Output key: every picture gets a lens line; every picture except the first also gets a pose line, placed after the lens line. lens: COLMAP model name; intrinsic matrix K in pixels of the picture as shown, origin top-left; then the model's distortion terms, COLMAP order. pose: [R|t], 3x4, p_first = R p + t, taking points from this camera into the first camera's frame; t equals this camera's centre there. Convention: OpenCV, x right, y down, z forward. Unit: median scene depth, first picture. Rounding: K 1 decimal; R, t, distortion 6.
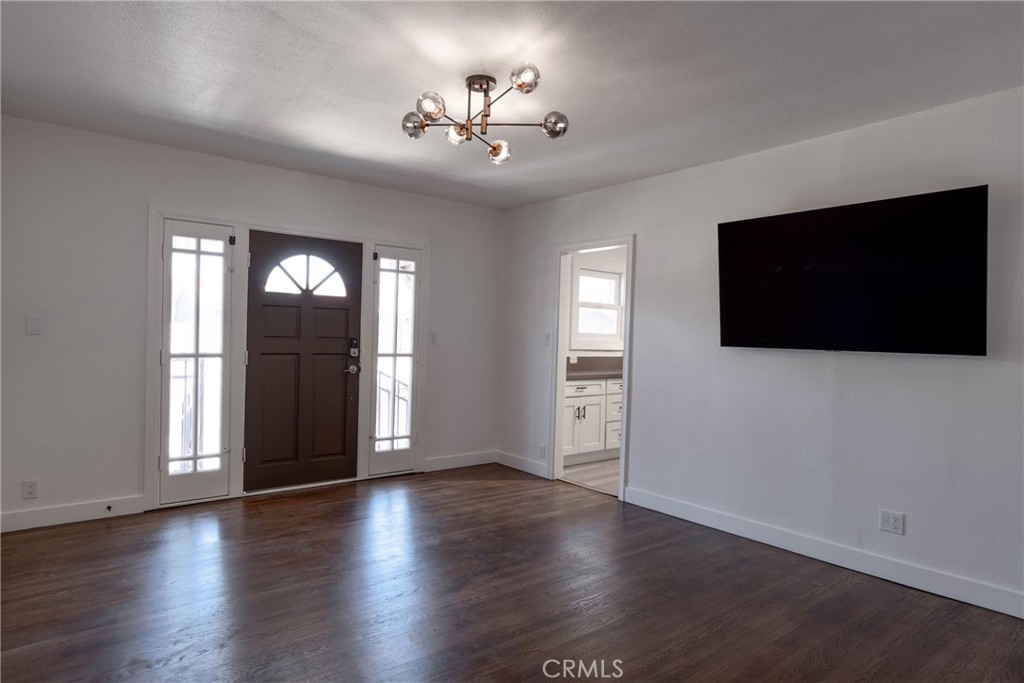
lens RADIAL K [[587.0, 0, 513.4], [0, 587.0, 337.6], [0, 0, 1]] dist [0.001307, 0.000368]
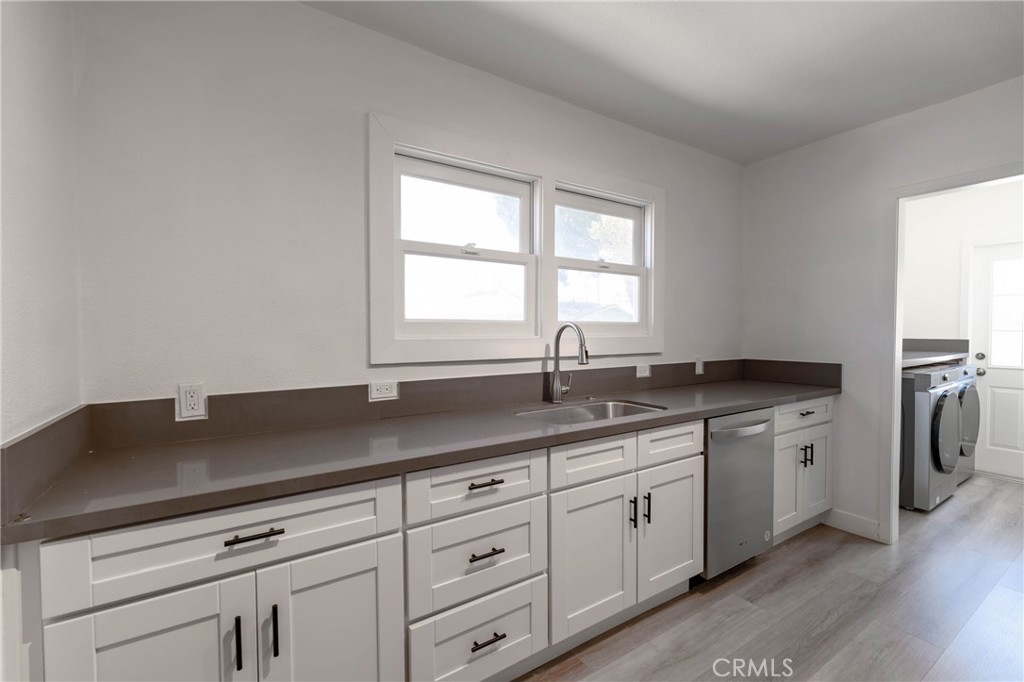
lens RADIAL K [[446.6, 0, 518.5], [0, 446.6, 342.2], [0, 0, 1]] dist [-0.003873, 0.001002]
pose [[0.995085, -0.029341, -0.094577, 0.285796], [0.031653, 0.999233, 0.023034, 0.002604], [0.093828, -0.025914, 0.995251, 0.949497]]
